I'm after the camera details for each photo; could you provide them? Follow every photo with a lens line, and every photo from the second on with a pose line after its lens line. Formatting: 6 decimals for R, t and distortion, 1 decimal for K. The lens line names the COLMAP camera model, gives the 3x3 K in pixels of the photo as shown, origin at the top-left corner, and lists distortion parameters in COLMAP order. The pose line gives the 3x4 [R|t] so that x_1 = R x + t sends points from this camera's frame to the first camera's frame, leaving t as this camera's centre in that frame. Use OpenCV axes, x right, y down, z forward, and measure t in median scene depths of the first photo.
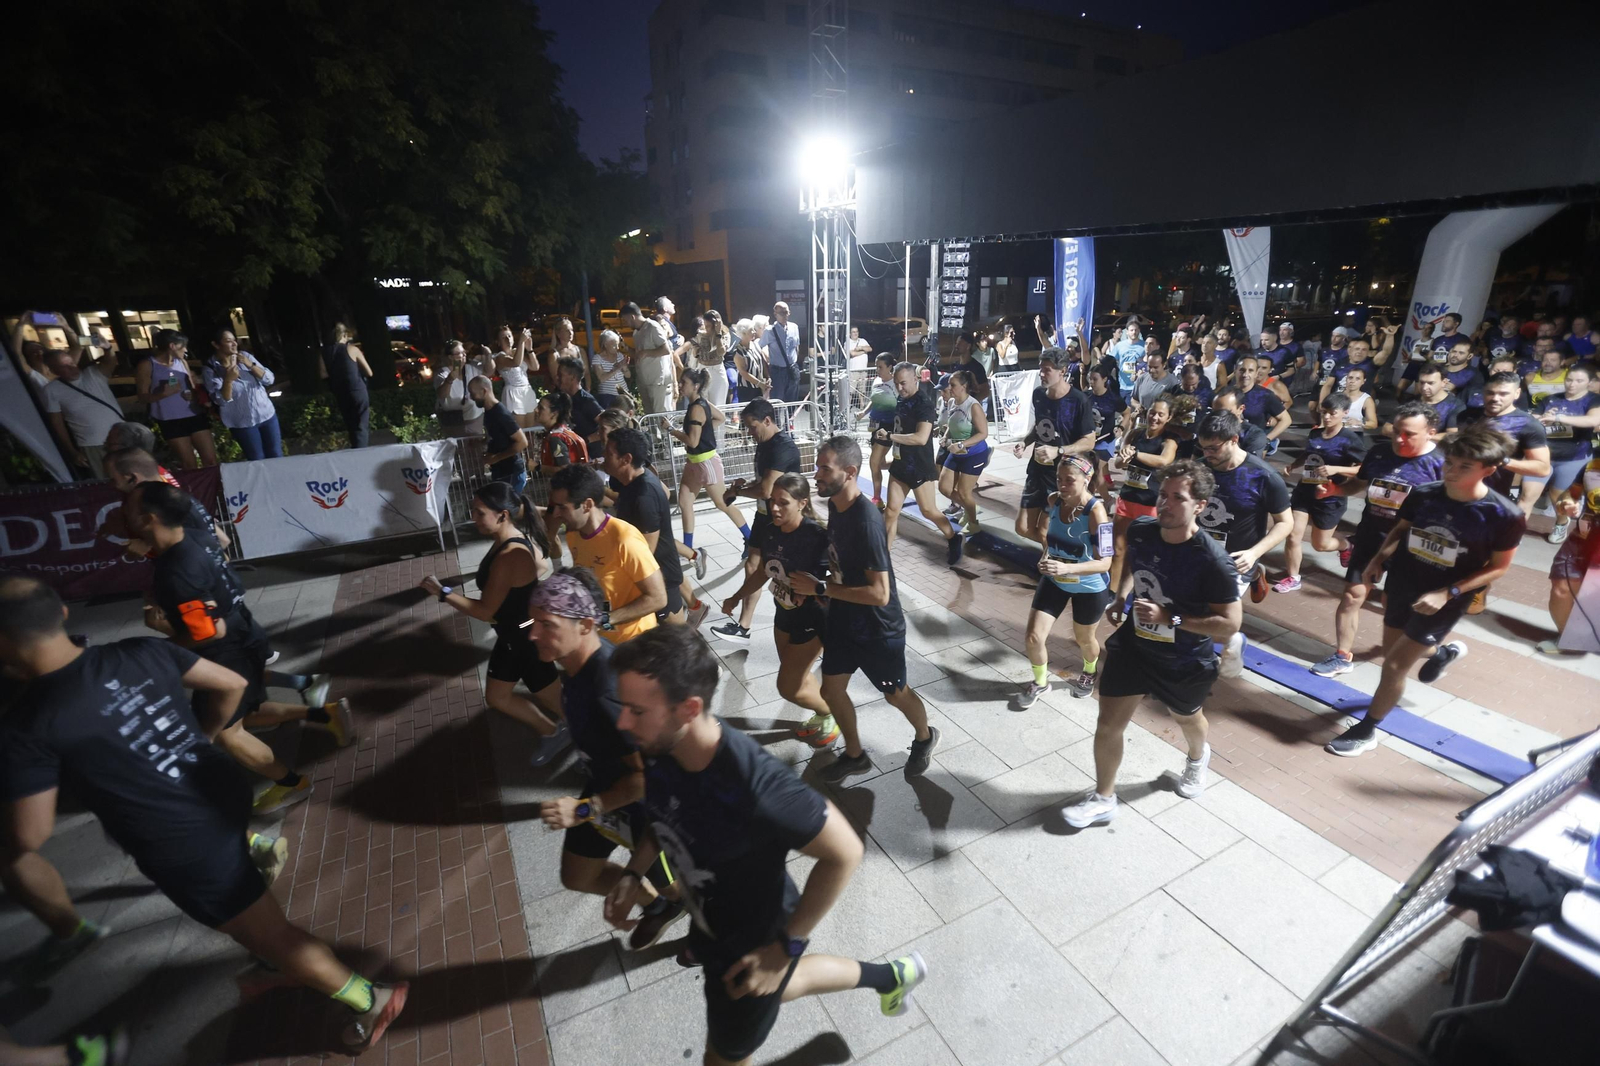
lens RADIAL K [[722.7, 0, 797.9], [0, 722.7, 543.9], [0, 0, 1]] dist [-0.058728, 0.021971]
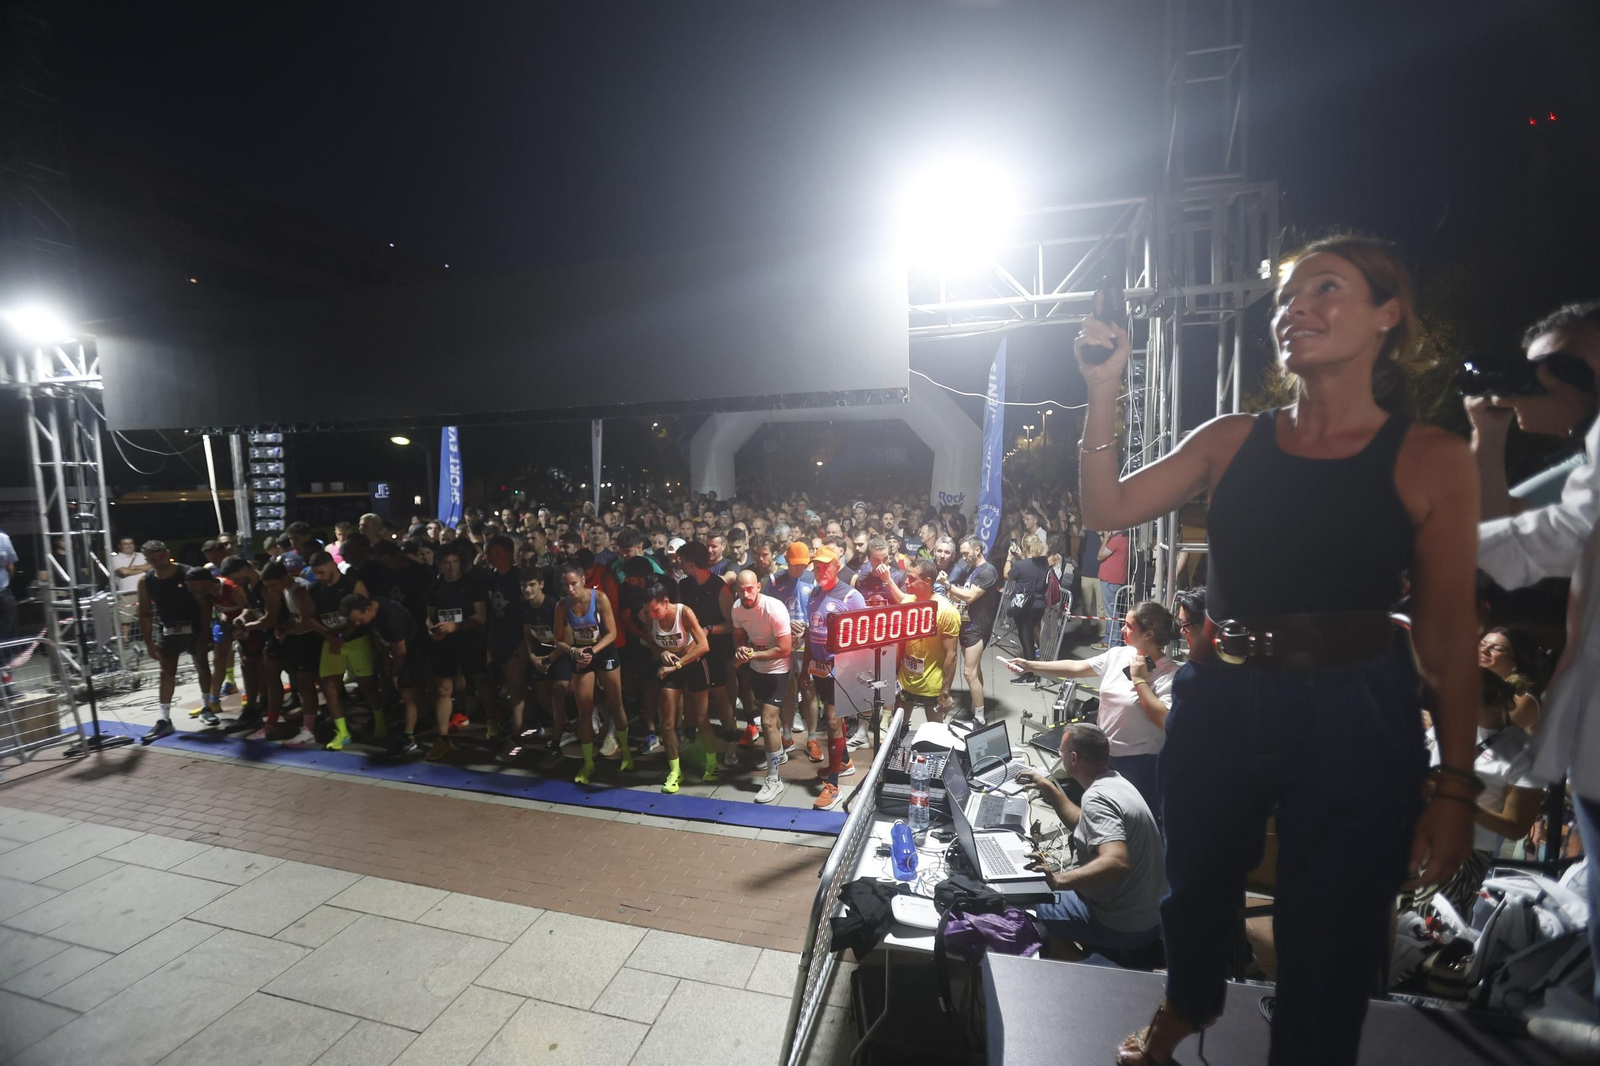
lens RADIAL K [[722.9, 0, 796.6], [0, 722.9, 549.9], [0, 0, 1]] dist [-0.061245, 0.022691]
pose [[0.671014, -0.066526, 0.738454, 0.026608], [0.257571, 0.954853, -0.148028, 0.015273], [-0.695267, 0.289533, 0.657855, 0.028724]]
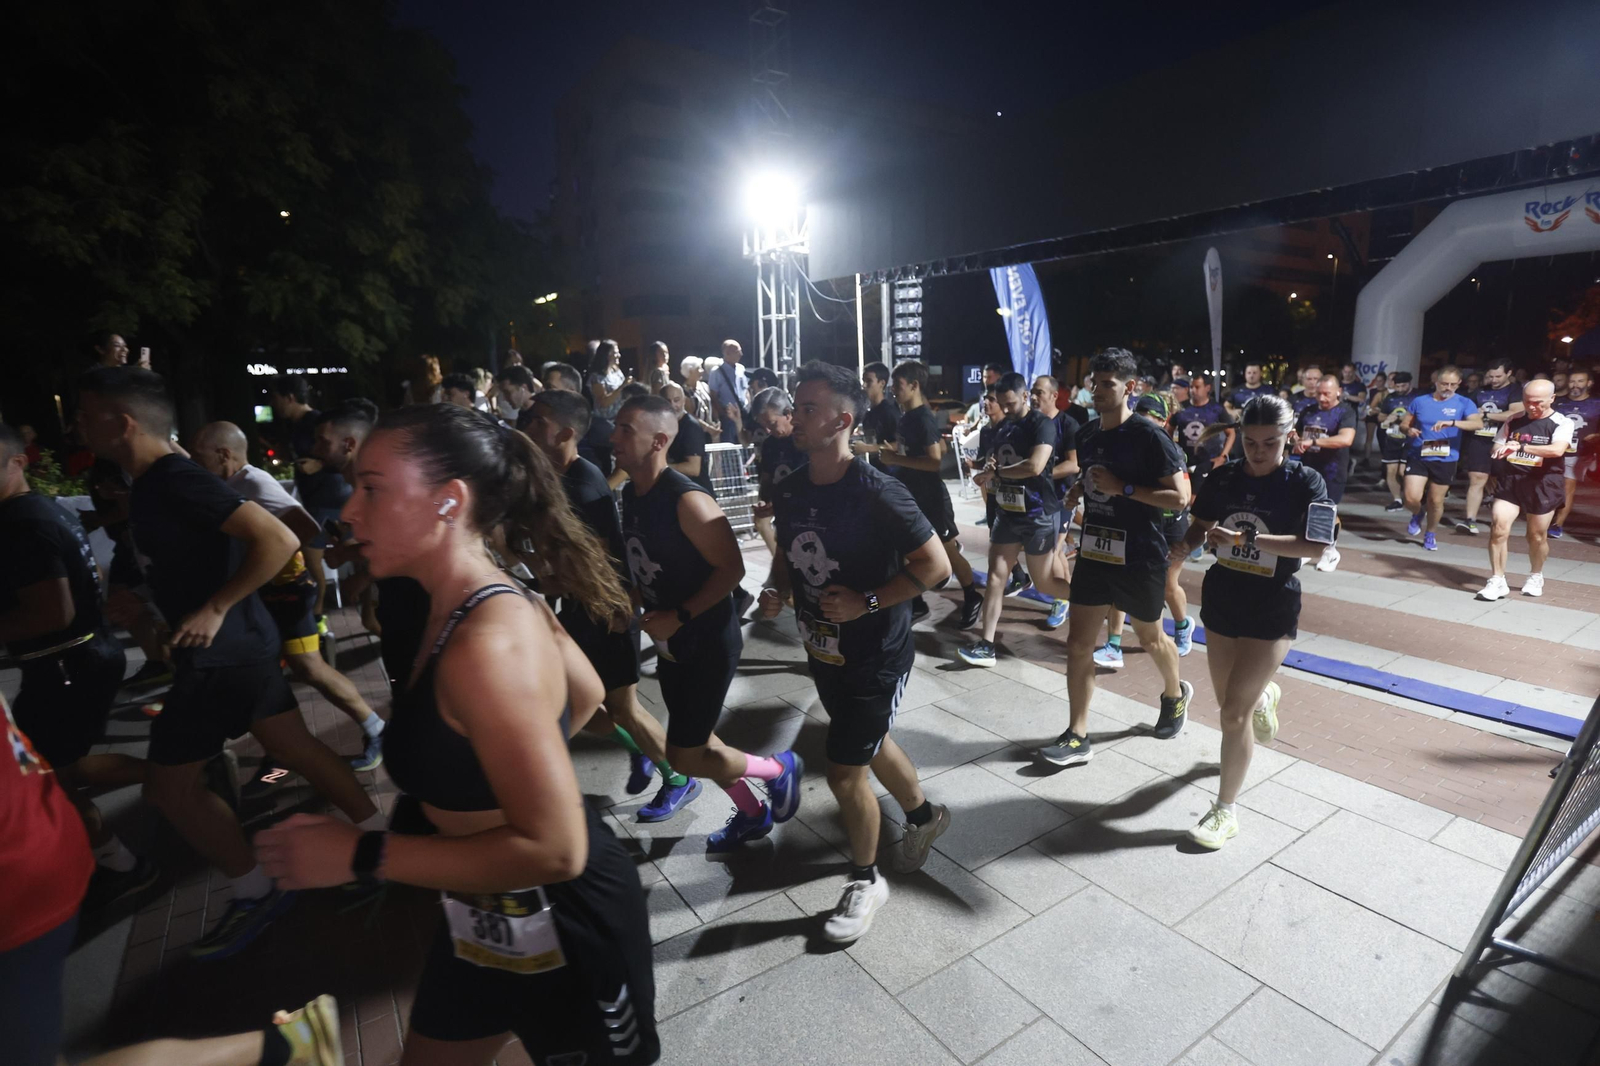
lens RADIAL K [[809.0, 0, 809.7], [0, 809.0, 540.3], [0, 0, 1]] dist [-0.060397, 0.027619]
pose [[0.993308, -0.027878, 0.112077, -0.068132], [0.044943, 0.987241, -0.152757, 0.114136], [-0.106389, 0.156771, 0.981888, 0.028306]]
